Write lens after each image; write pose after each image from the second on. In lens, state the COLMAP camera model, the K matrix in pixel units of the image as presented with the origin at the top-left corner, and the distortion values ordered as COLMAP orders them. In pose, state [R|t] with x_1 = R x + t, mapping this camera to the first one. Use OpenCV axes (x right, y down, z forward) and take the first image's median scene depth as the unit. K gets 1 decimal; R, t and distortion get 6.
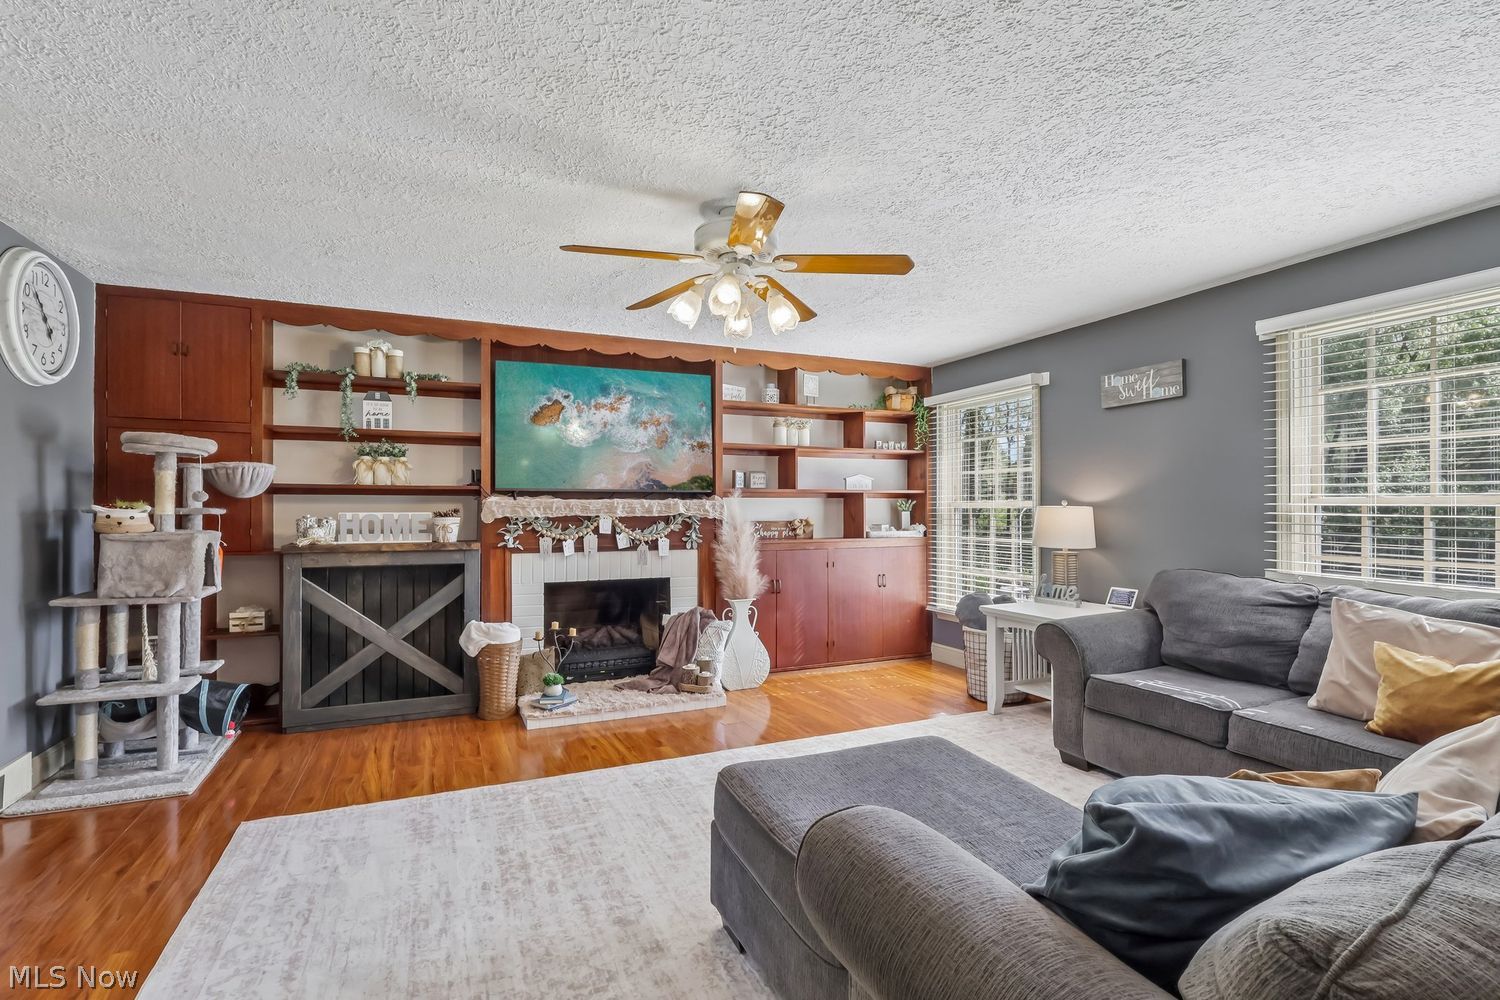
lens RADIAL K [[707.8, 0, 742.3], [0, 707.8, 505.0], [0, 0, 1]] dist [0.002866, 0.001527]
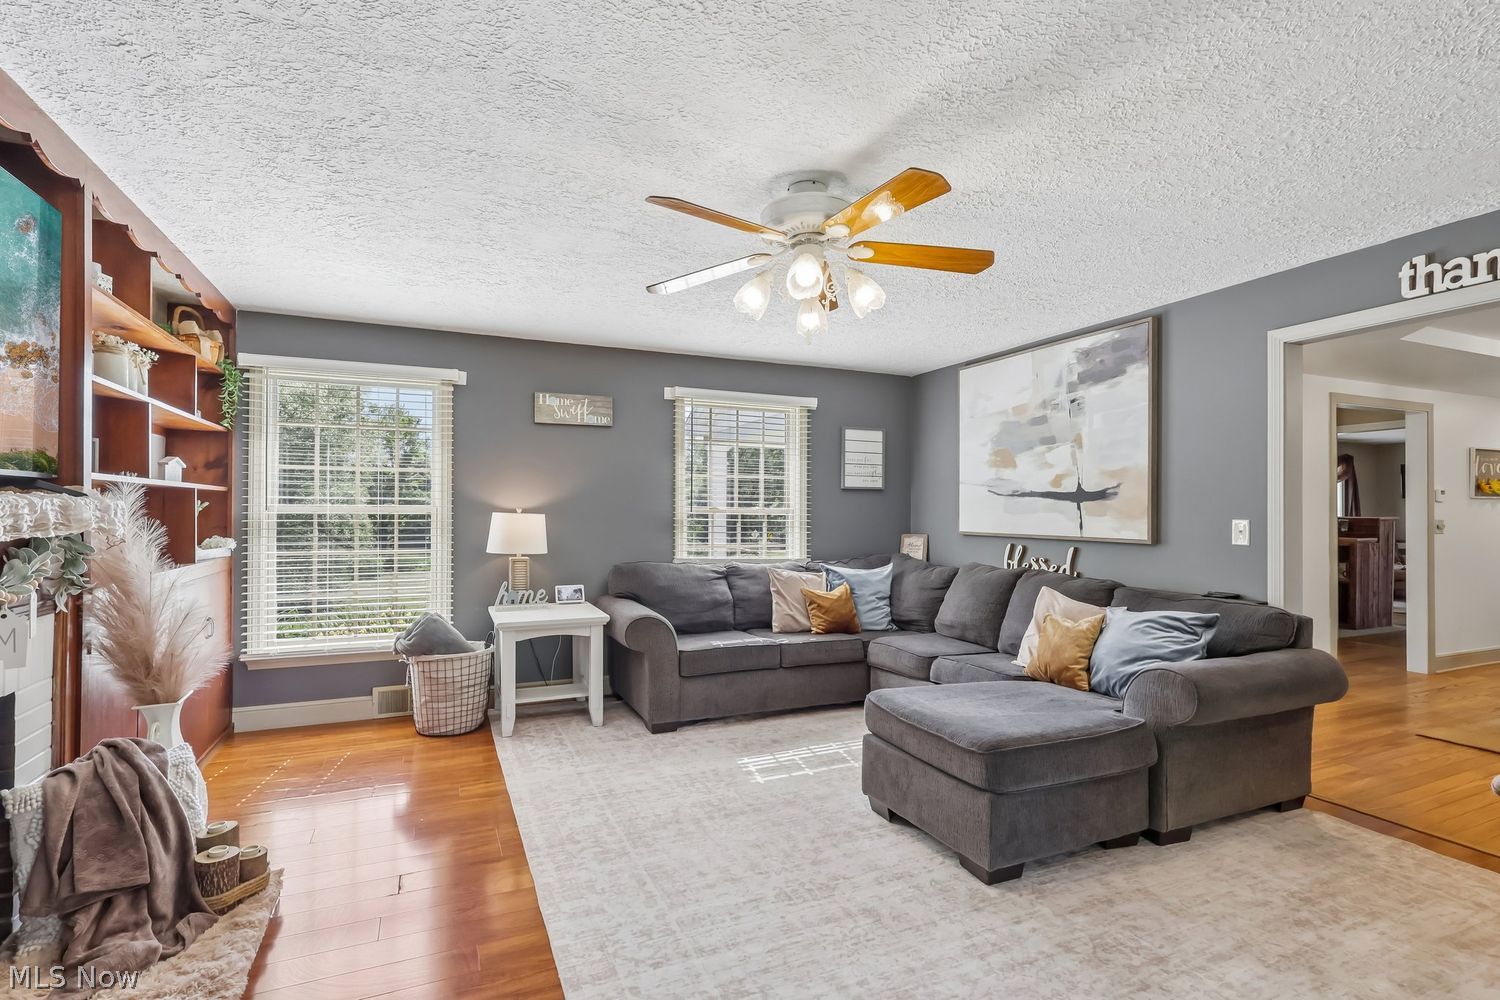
lens RADIAL K [[707.8, 0, 749.7], [0, 707.8, 507.1], [0, 0, 1]] dist [0.002866, 0.001527]
pose [[-0.000543, 0.012957, 0.999916, -0.593190], [-0.007855, 0.999885, -0.012961, 0.004098], [-0.999969, -0.007861, -0.000441, 0.701222]]
